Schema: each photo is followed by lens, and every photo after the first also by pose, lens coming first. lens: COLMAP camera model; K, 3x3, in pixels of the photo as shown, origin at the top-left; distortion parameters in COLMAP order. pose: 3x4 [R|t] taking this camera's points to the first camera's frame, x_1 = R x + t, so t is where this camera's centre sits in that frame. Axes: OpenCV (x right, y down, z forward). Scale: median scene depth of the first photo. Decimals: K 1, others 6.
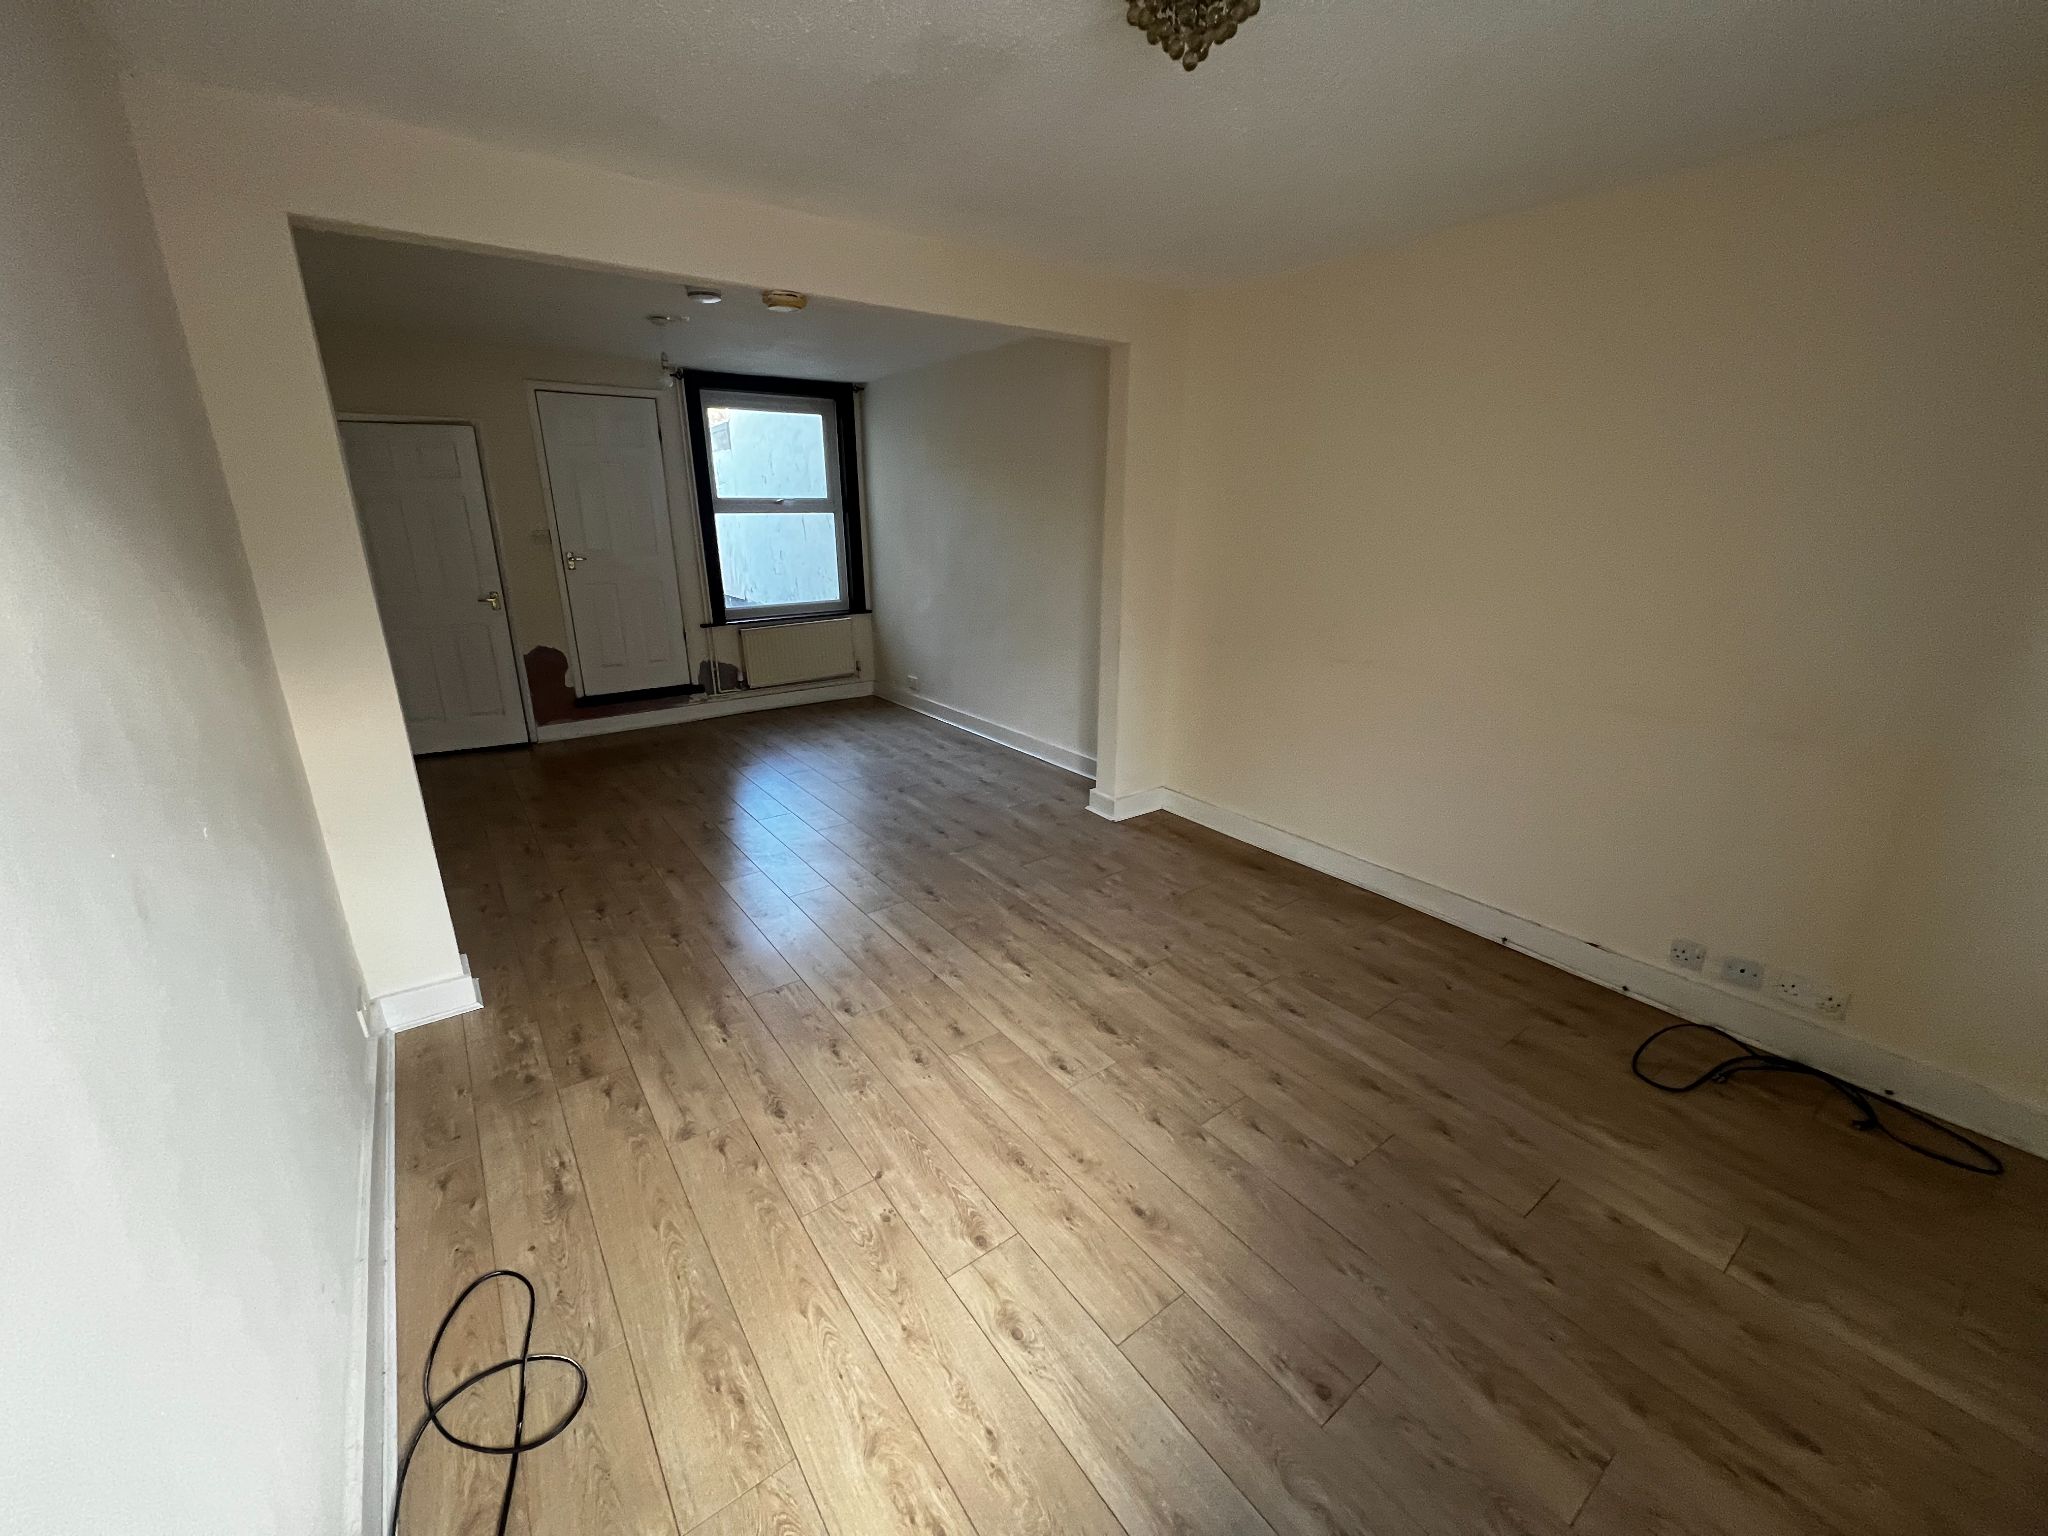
lens RADIAL K [[817.5, 0, 1018.4], [0, 817.5, 756.4], [0, 0, 1]] dist [0.002254, 0.000016]
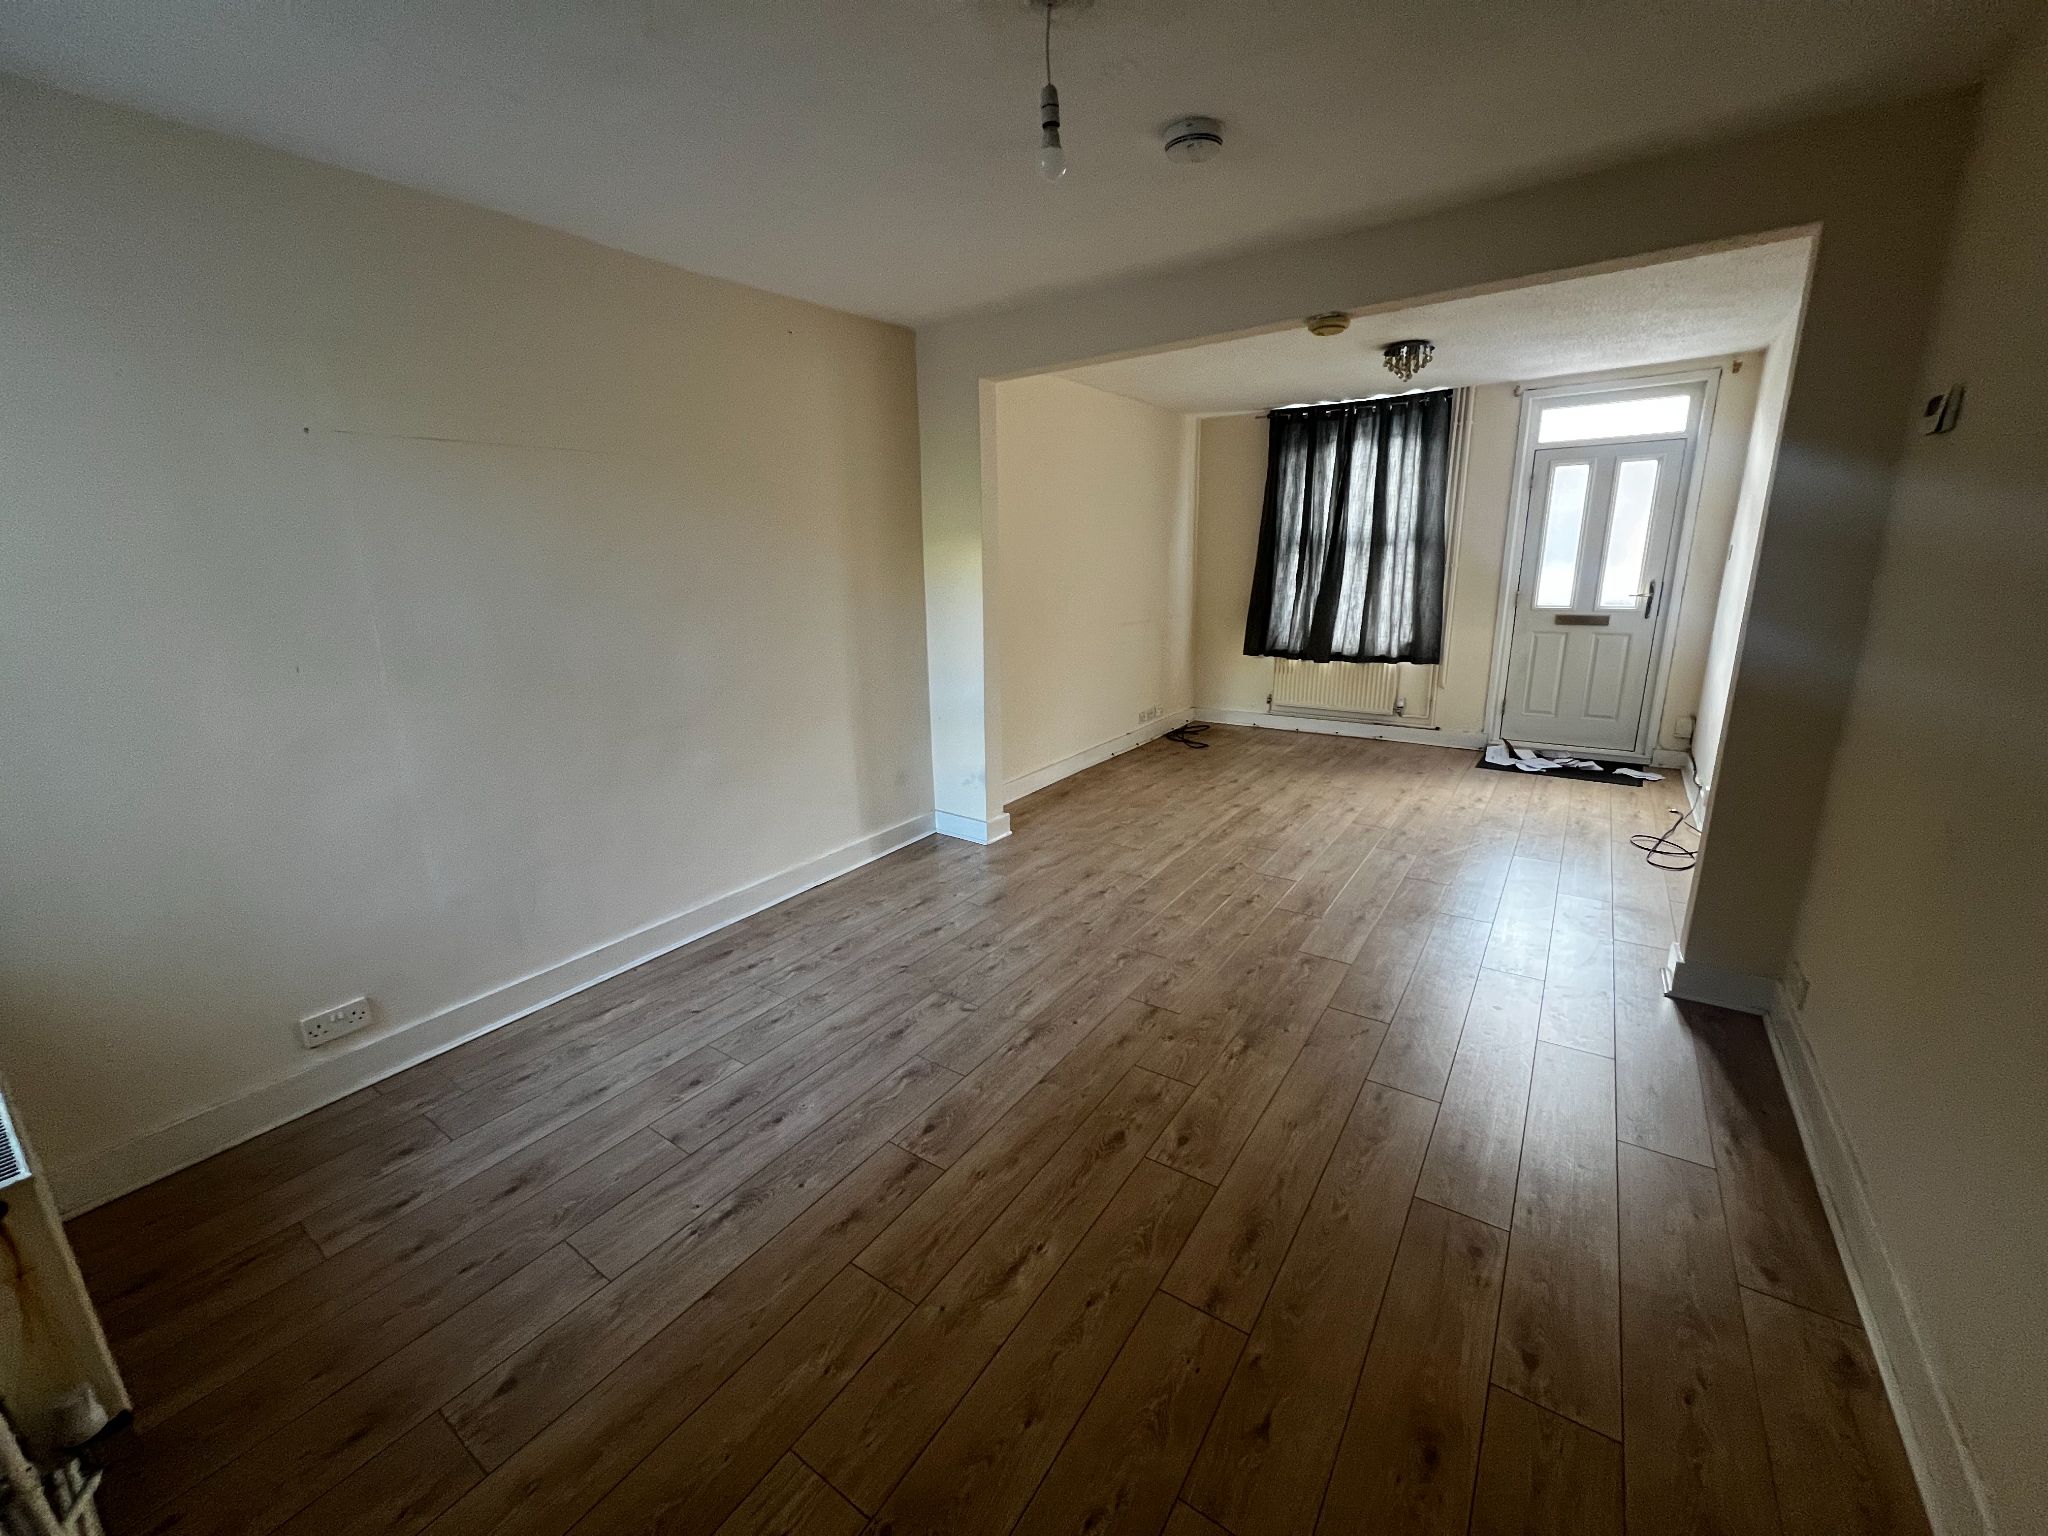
lens RADIAL K [[817.5, 0, 1019.6], [0, 817.5, 774.1], [0, 0, 1]] dist [0.002254, 0.000016]
pose [[-0.331998, -0.240382, 0.912137, -1.034941], [0.297483, 0.890956, 0.343077, -0.431956], [-0.895143, 0.385246, -0.224286, 1.515194]]
